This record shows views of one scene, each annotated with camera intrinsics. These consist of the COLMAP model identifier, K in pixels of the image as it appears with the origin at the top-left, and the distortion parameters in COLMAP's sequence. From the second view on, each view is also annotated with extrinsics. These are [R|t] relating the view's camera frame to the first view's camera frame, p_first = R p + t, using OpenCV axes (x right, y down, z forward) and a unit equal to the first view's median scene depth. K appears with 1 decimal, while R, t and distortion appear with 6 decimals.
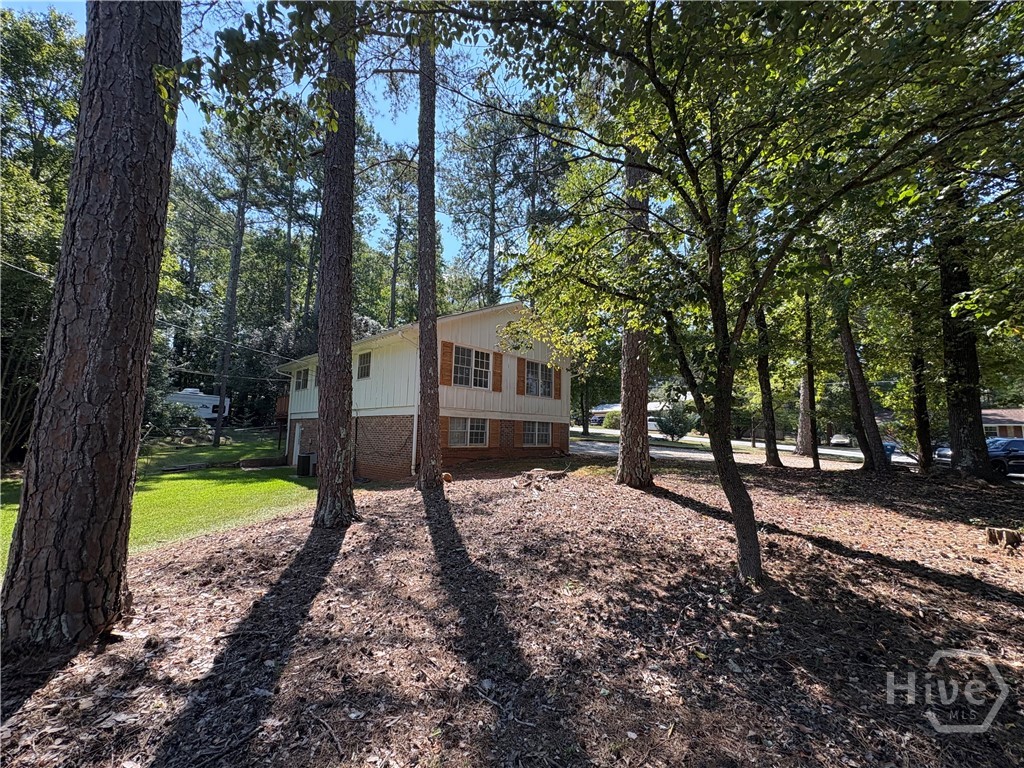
lens RADIAL K [[406.9, 0, 513.6], [0, 406.9, 384.1], [0, 0, 1]] dist [-0.000196, -0.000057]
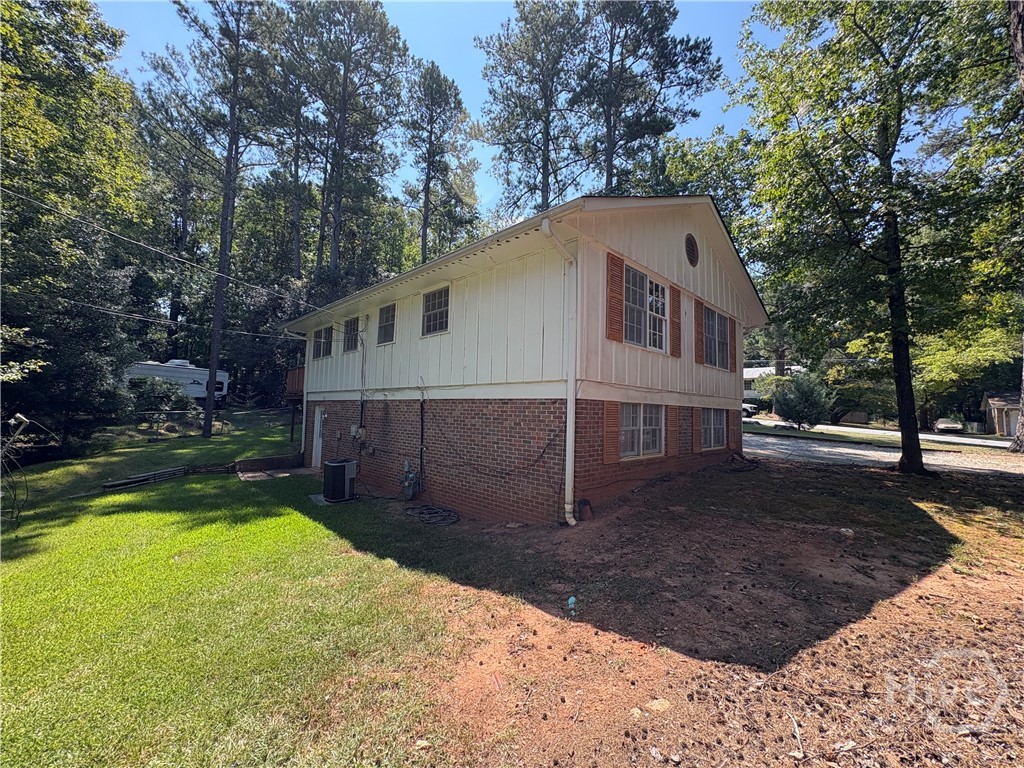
lens RADIAL K [[406.9, 0, 510.4], [0, 406.9, 382.5], [0, 0, 1]] dist [-0.000196, -0.000057]
pose [[0.999690, 0.003398, -0.024673, -0.151793], [-0.002150, 0.998726, 0.050412, 0.015921], [0.024813, -0.050343, 0.998424, 0.260282]]
